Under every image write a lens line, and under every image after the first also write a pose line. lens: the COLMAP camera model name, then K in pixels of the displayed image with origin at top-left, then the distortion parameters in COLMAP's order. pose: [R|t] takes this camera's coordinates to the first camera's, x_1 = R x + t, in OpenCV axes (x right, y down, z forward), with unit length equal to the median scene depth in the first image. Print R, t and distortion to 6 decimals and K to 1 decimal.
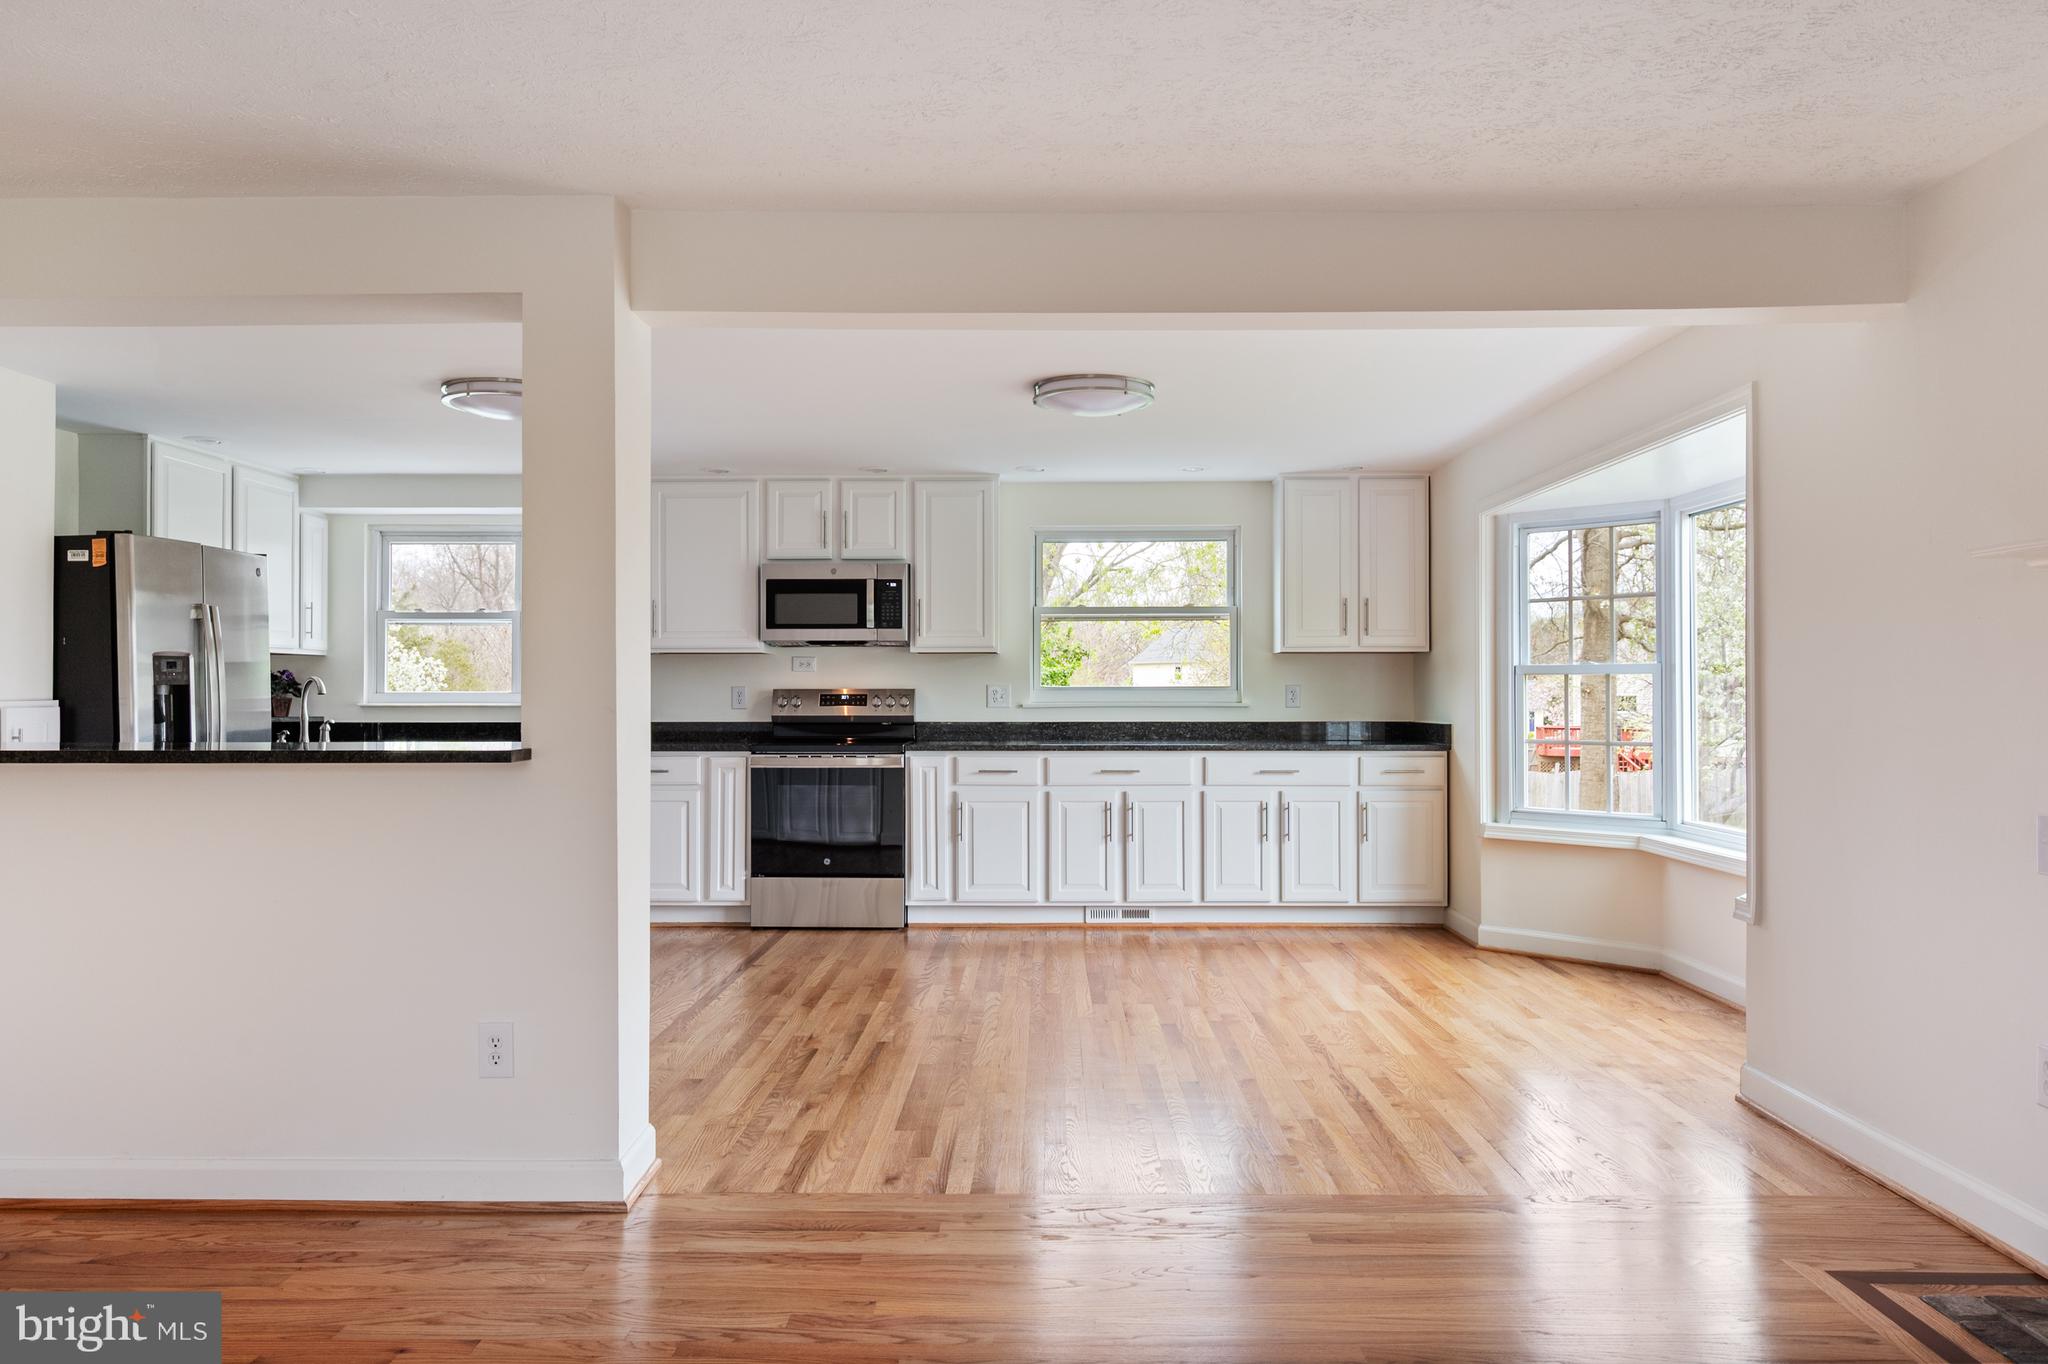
lens RADIAL K [[1410.4, 0, 1024.2], [0, 1410.4, 684.6], [0, 0, 1]] dist [-0.005904, -0.002129]
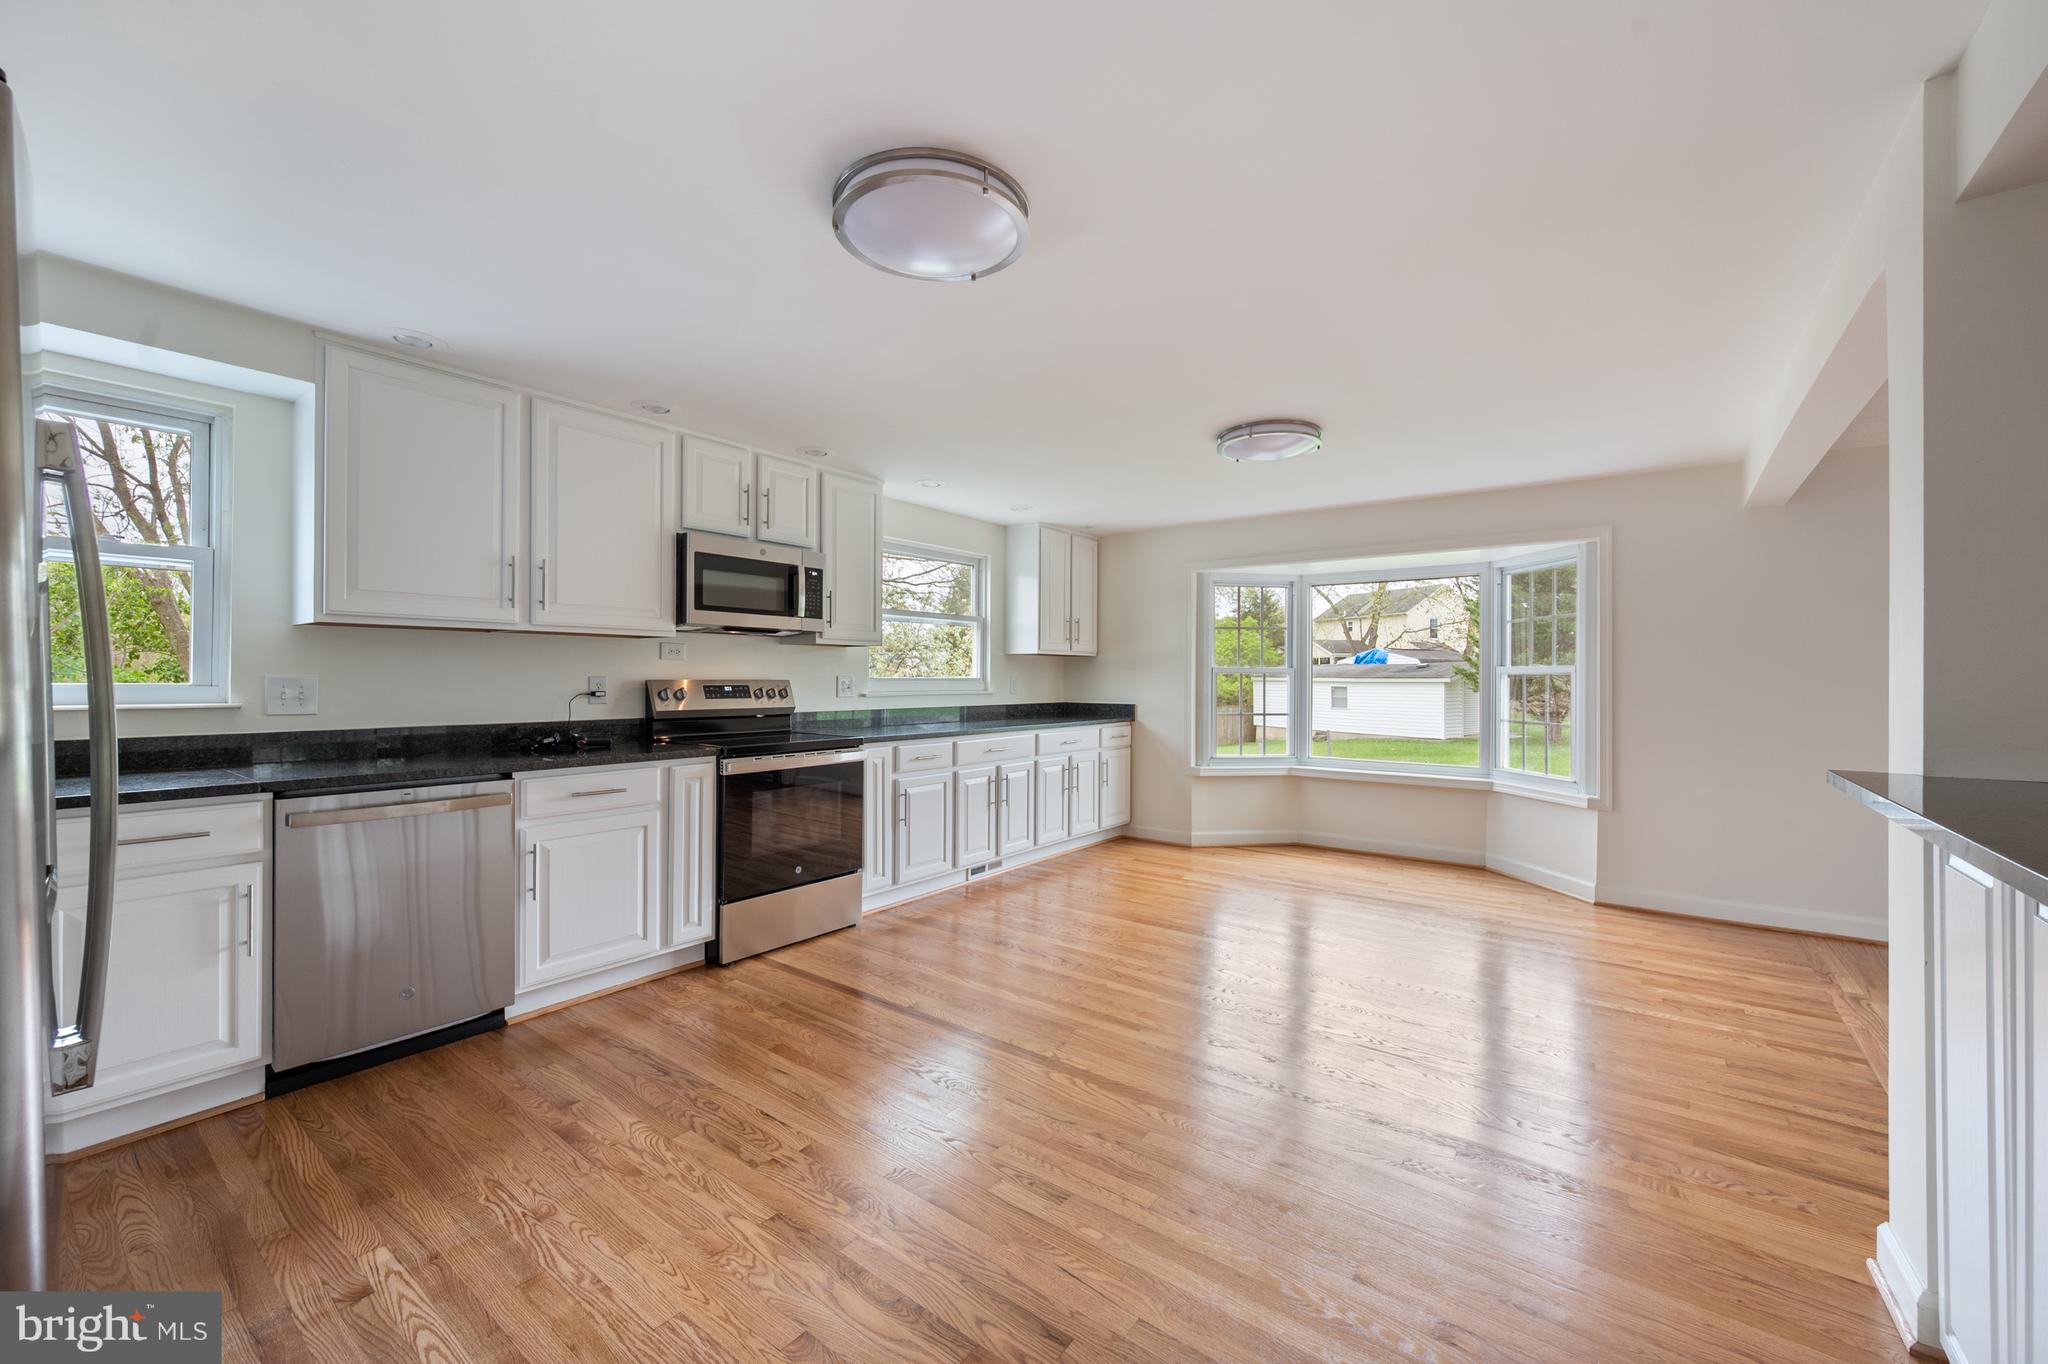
lens RADIAL K [[819.5, 0, 1028.7], [0, 819.5, 672.8], [0, 0, 1]] dist [0.001602, -0.000885]
pose [[0.584682, 0.008405, 0.811219, -0.481230], [-0.011302, 0.999934, -0.002215, -0.002777], [-0.811184, -0.007873, 0.584739, 0.565669]]
